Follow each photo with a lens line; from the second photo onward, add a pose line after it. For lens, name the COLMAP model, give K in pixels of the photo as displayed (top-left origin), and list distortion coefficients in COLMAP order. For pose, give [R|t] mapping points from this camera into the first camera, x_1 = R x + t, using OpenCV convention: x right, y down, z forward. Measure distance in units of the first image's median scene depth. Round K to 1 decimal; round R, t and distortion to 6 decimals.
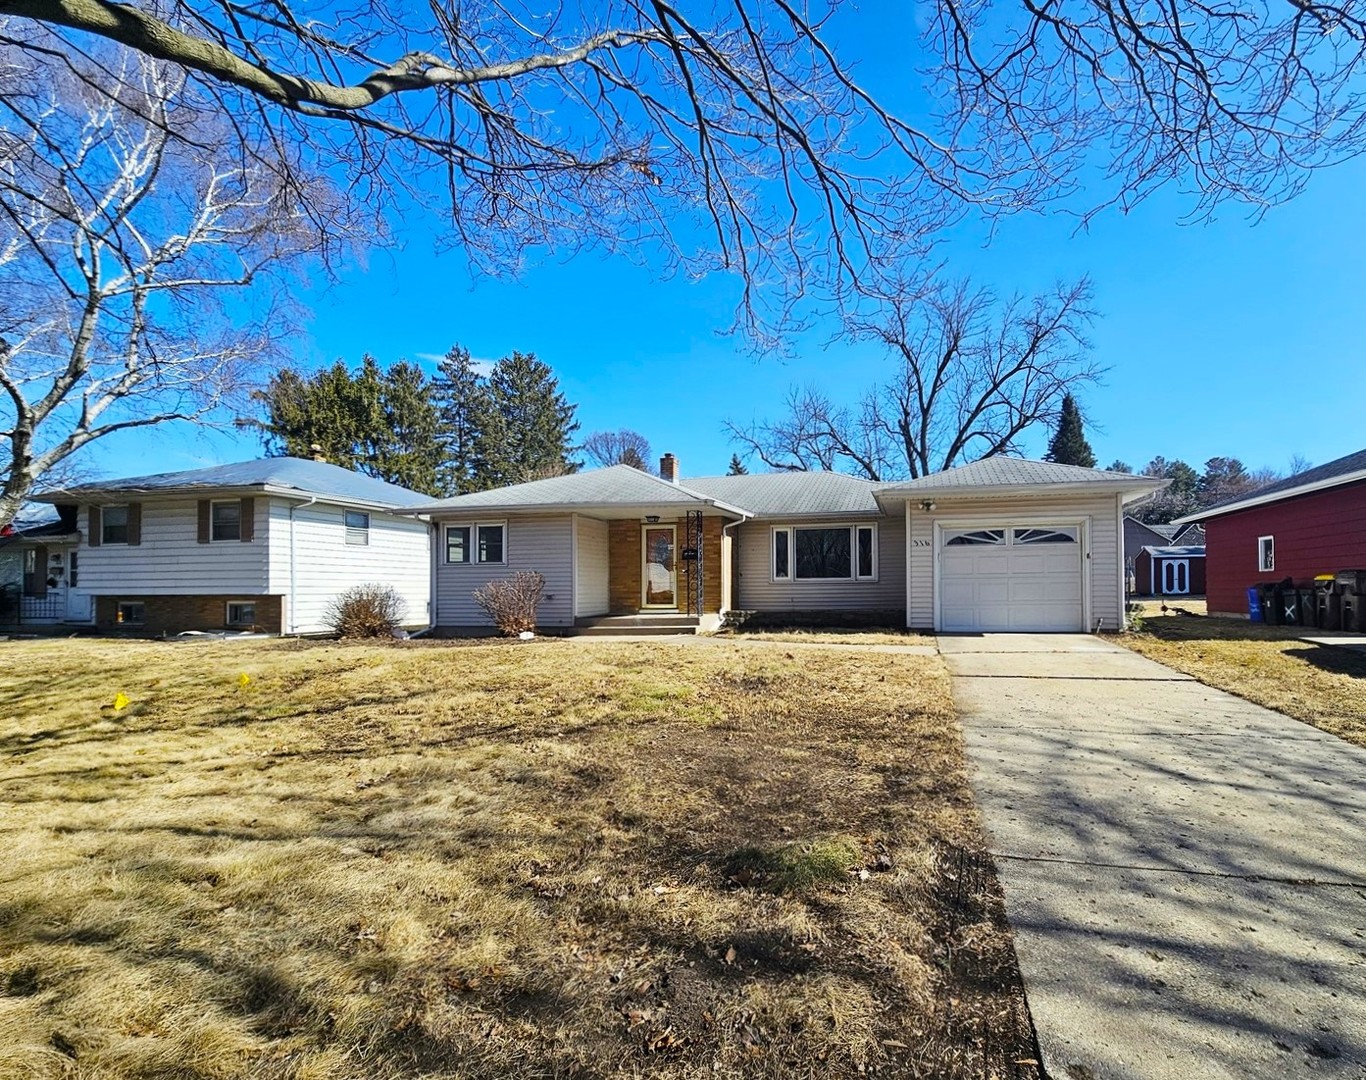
lens RADIAL K [[647.8, 0, 784.2], [0, 647.8, 587.4], [0, 0, 1]] dist [-0.009953, 0.002982]
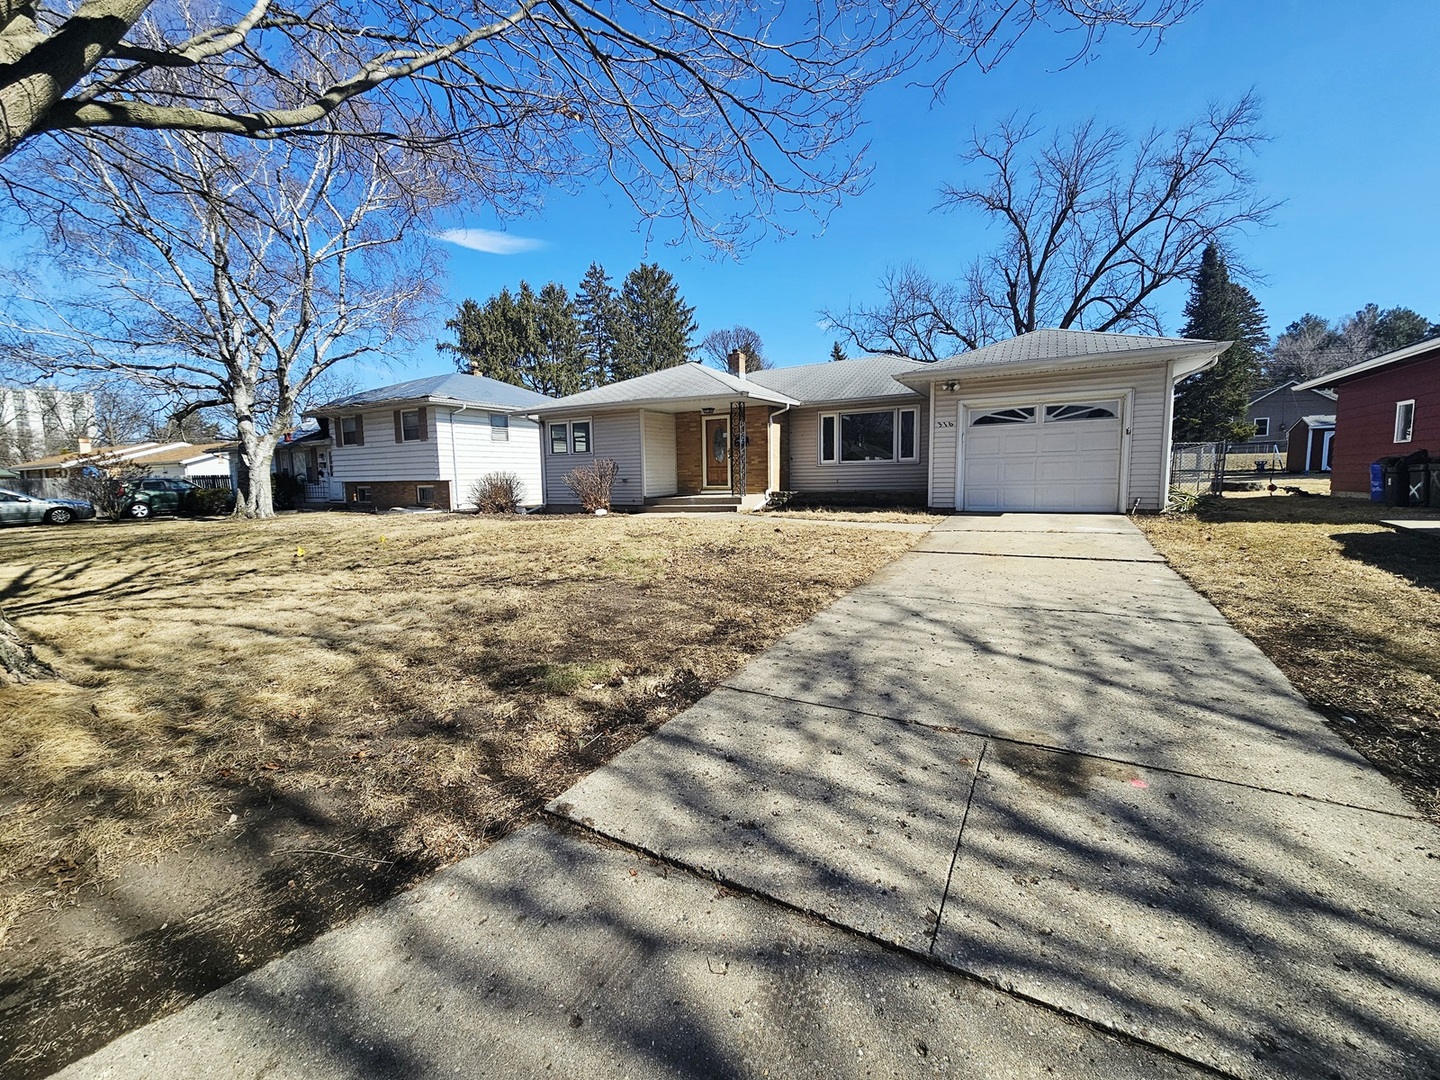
lens RADIAL K [[592.0, 0, 718.4], [0, 592.0, 538.9], [0, 0, 1]] dist [-0.003960, 0.000817]
pose [[0.954864, 0.020981, -0.296302, 0.117037], [0.013329, 0.993471, 0.113301, 0.000412], [0.296745, -0.112137, 0.948350, -0.005893]]
